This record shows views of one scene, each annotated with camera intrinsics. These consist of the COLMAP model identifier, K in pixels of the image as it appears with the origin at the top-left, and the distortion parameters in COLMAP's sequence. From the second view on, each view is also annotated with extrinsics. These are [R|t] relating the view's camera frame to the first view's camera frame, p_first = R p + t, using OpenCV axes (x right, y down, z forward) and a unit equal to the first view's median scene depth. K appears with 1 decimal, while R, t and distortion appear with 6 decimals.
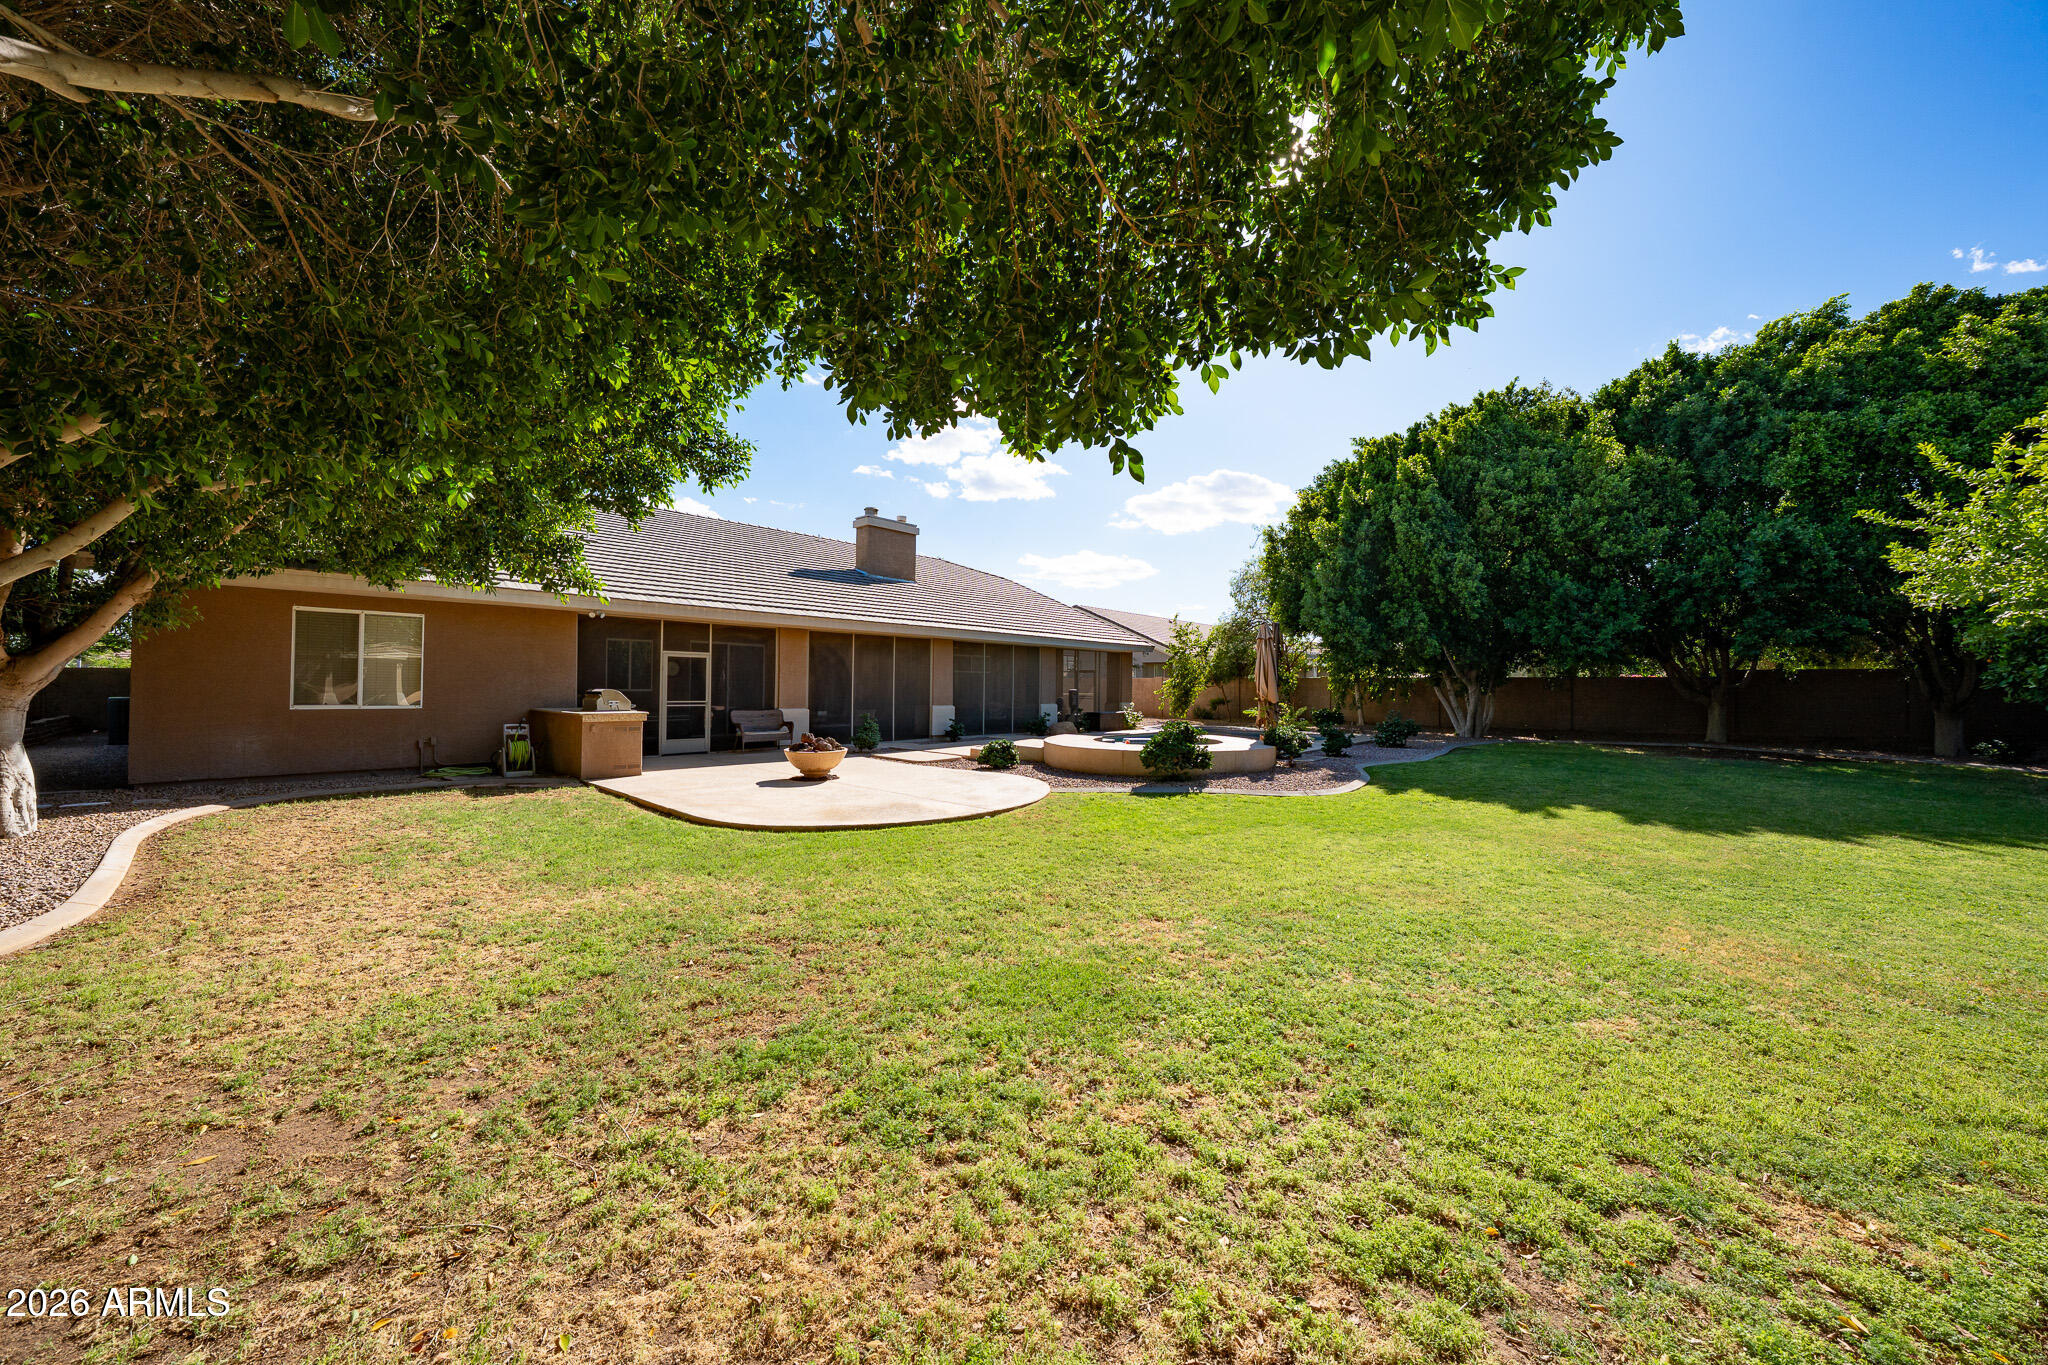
lens RADIAL K [[713.4, 0, 1024.0], [0, 713.4, 682.5], [0, 0, 1]] dist [-0.008938, 0.000113]
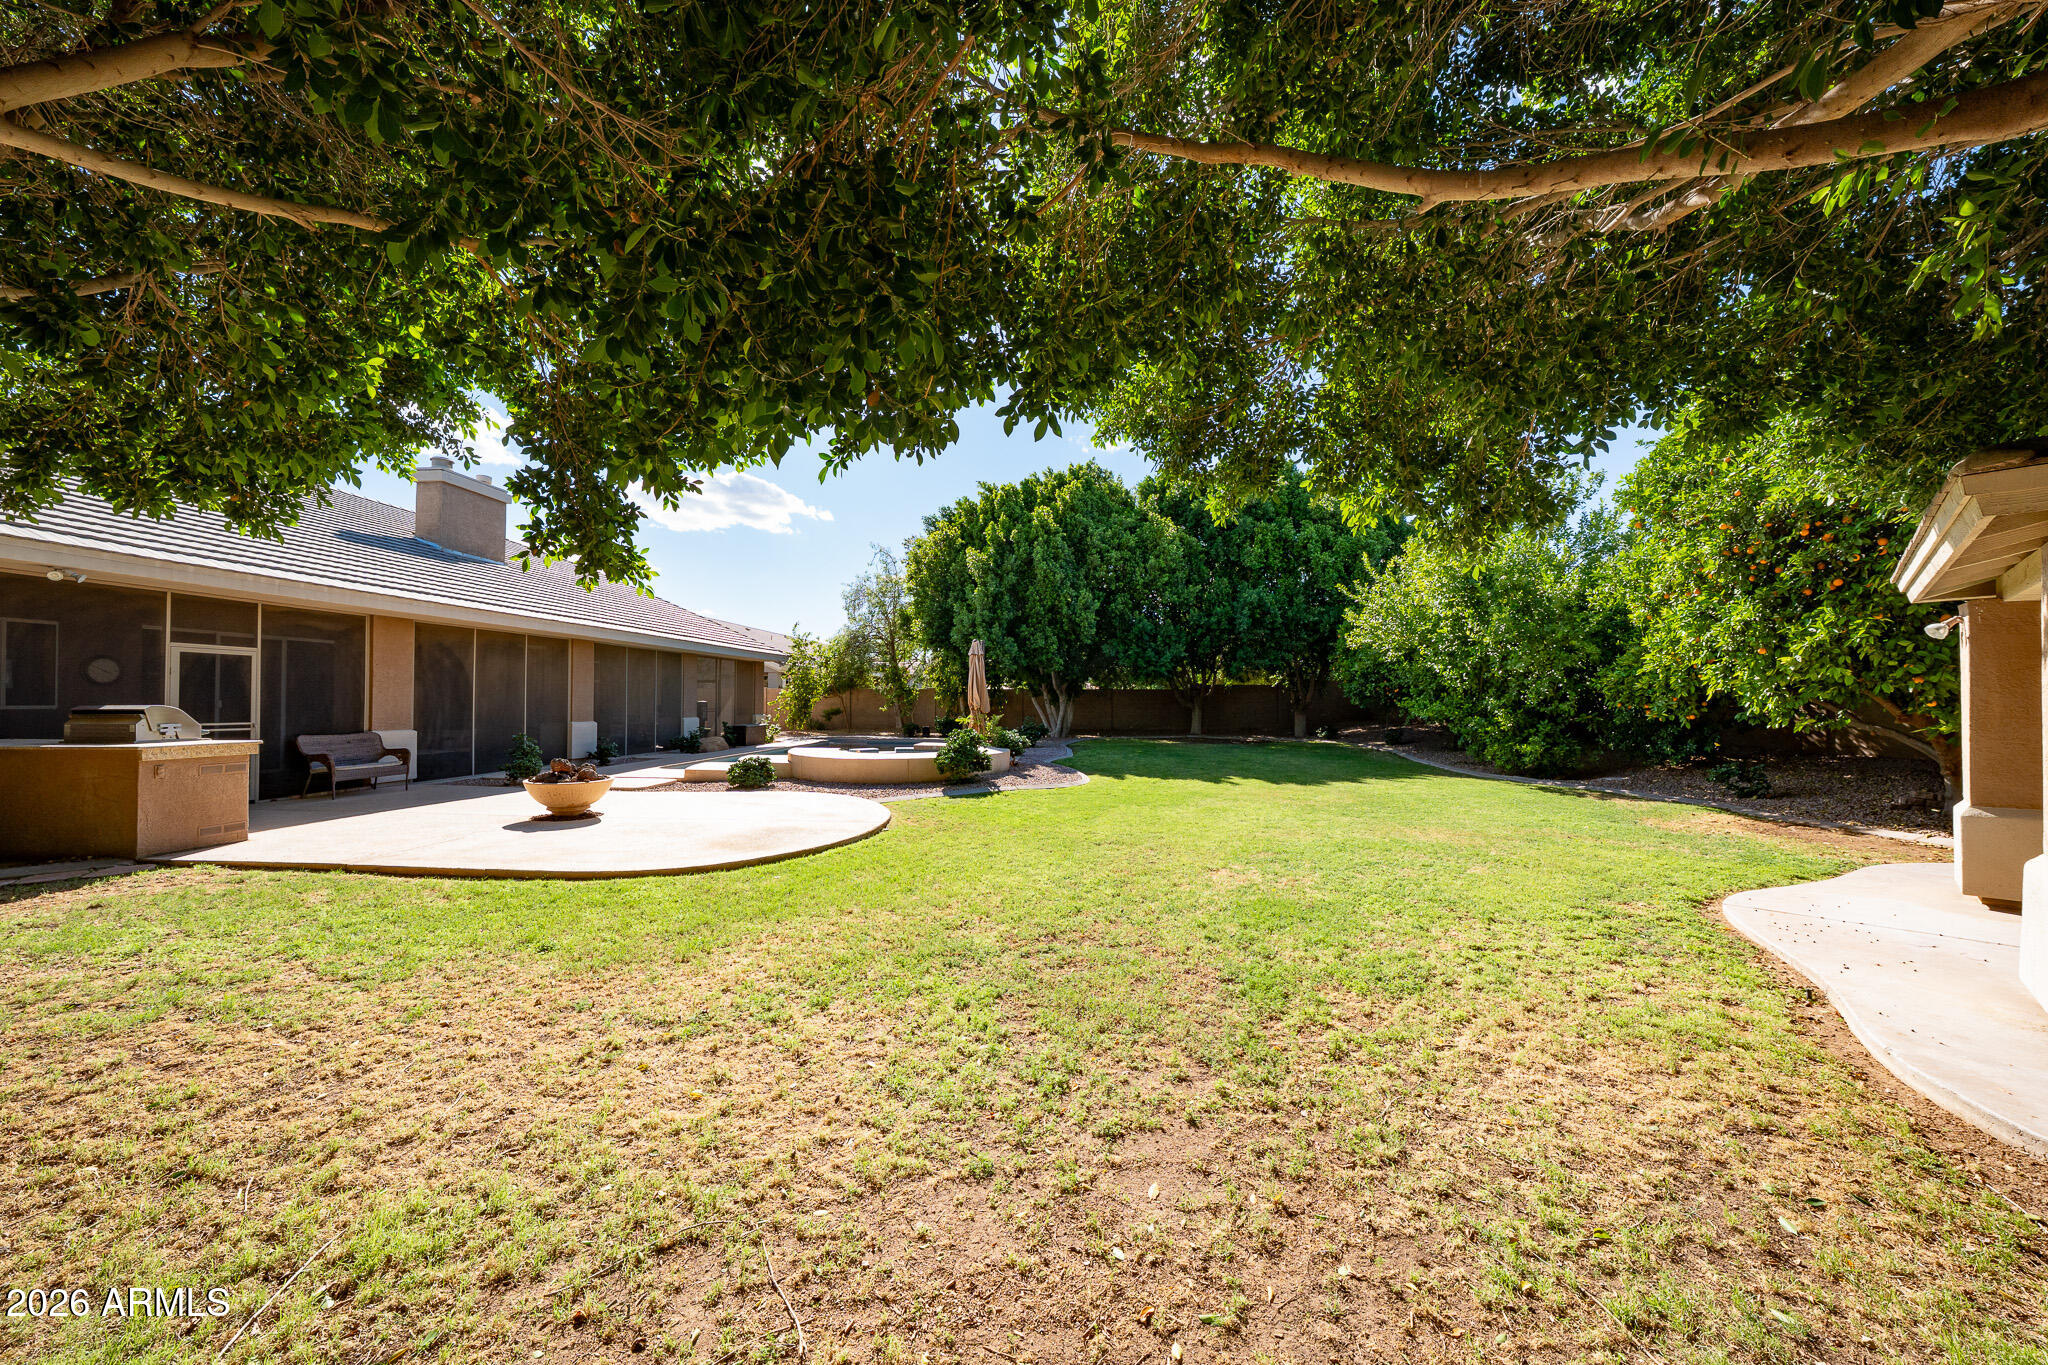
lens RADIAL K [[725.2, 0, 1024.0], [0, 725.2, 682.5], [0, 0, 1]] dist [-0.000510, 0.000025]
pose [[0.788940, 0.007691, 0.614422, -0.239404], [0.001724, 0.999890, -0.014730, 0.000271], [-0.614468, 0.012680, 0.788840, 0.041276]]
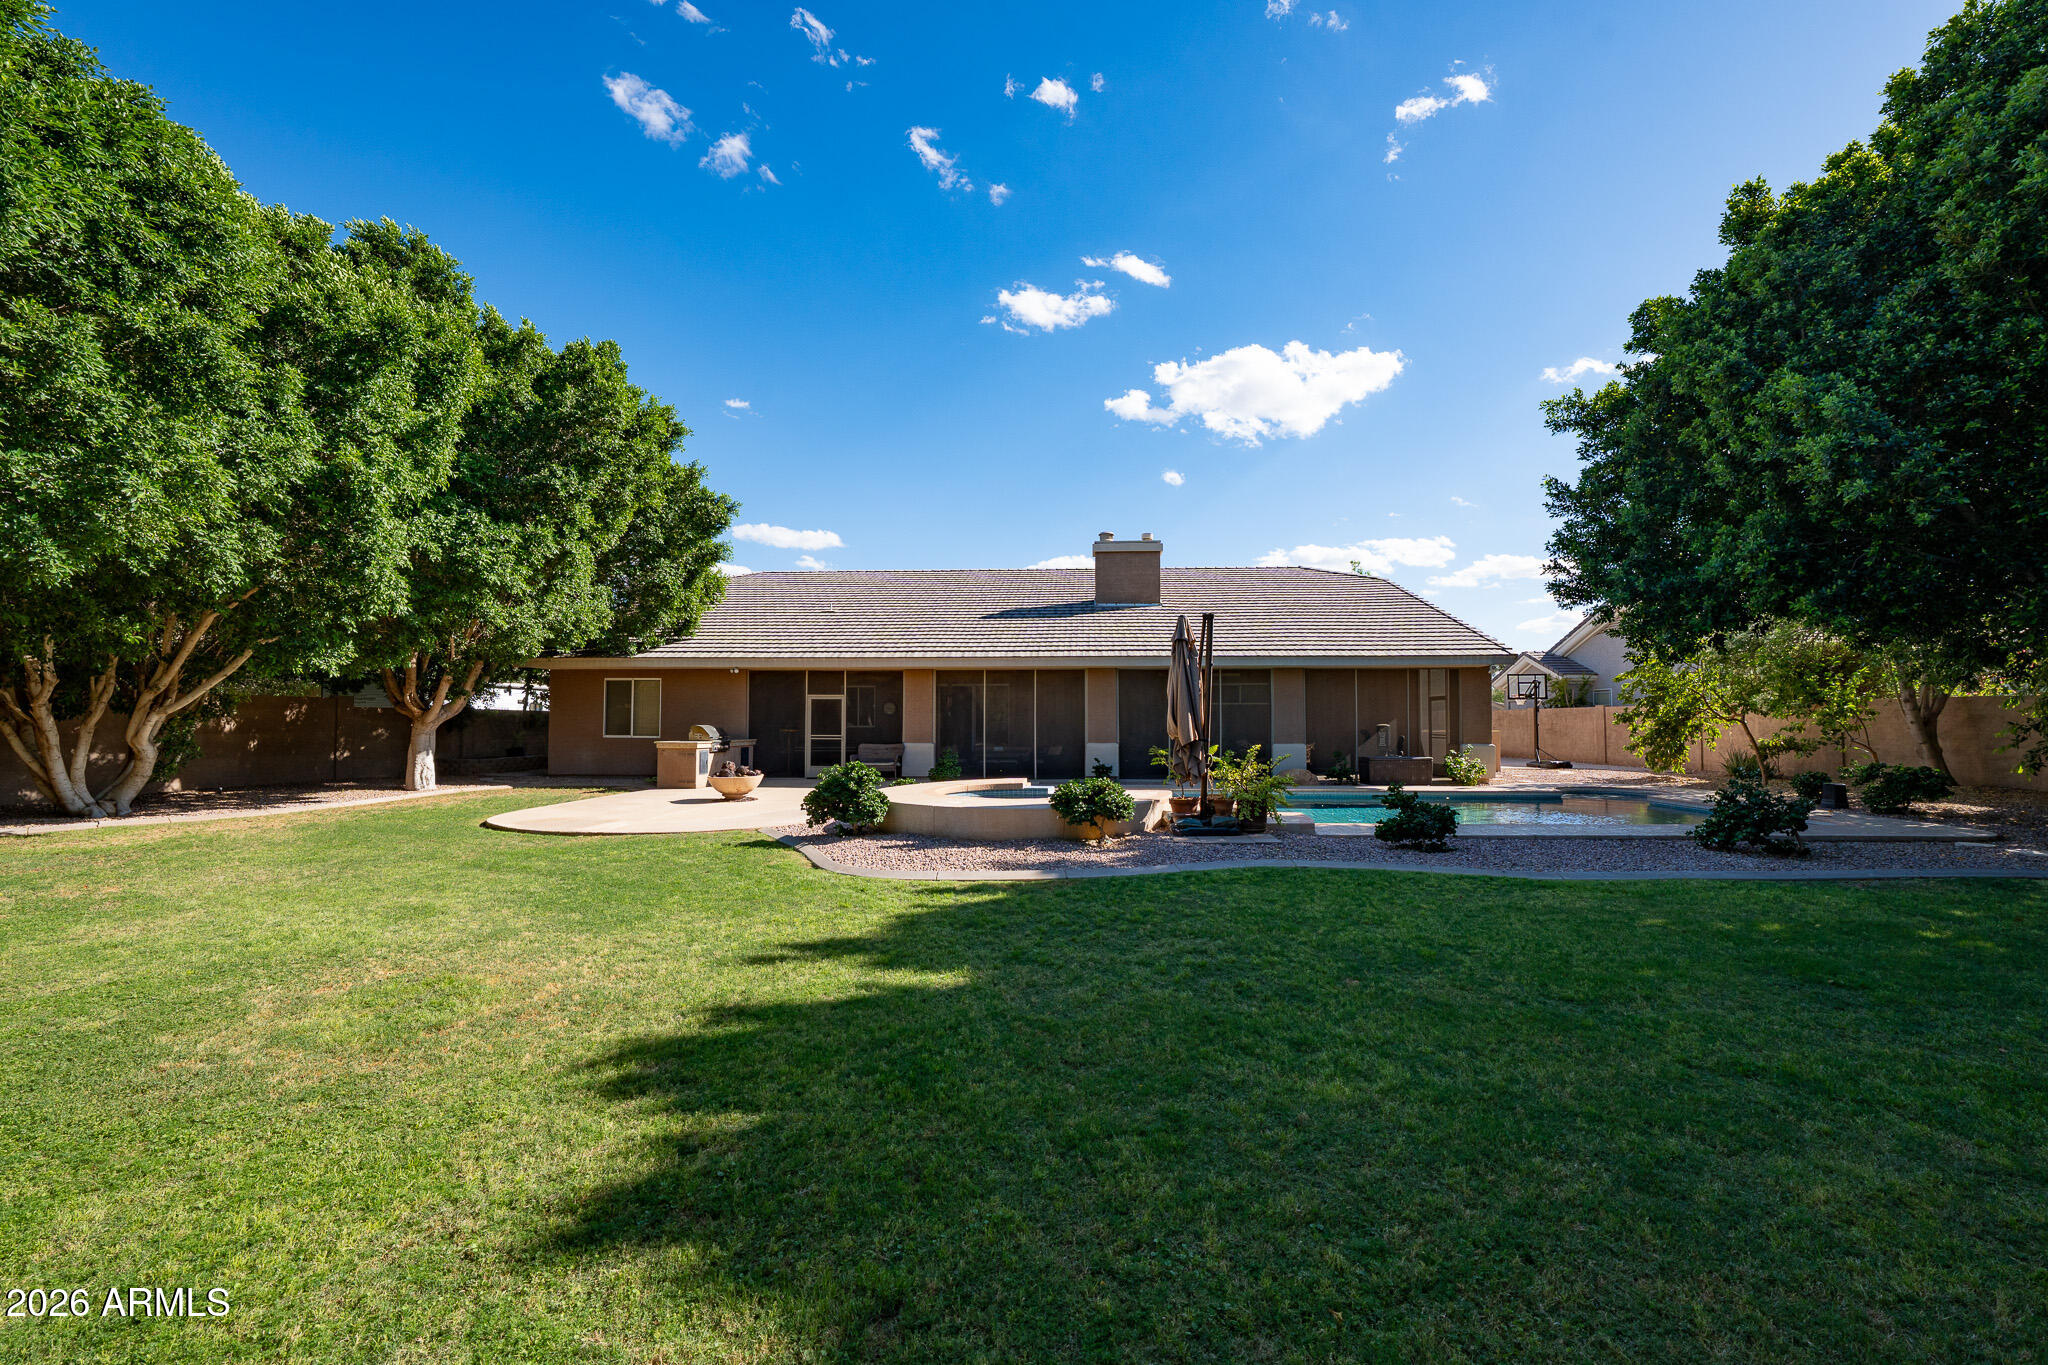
lens RADIAL K [[763.9, 0, 1024.0], [0, 763.9, 682.5], [0, 0, 1]] dist [0.000473, 0.000011]
pose [[0.604350, -0.052697, -0.794974, 0.611260], [0.007635, 0.998147, -0.060360, 0.013692], [0.796682, 0.030409, 0.603633, 0.380329]]
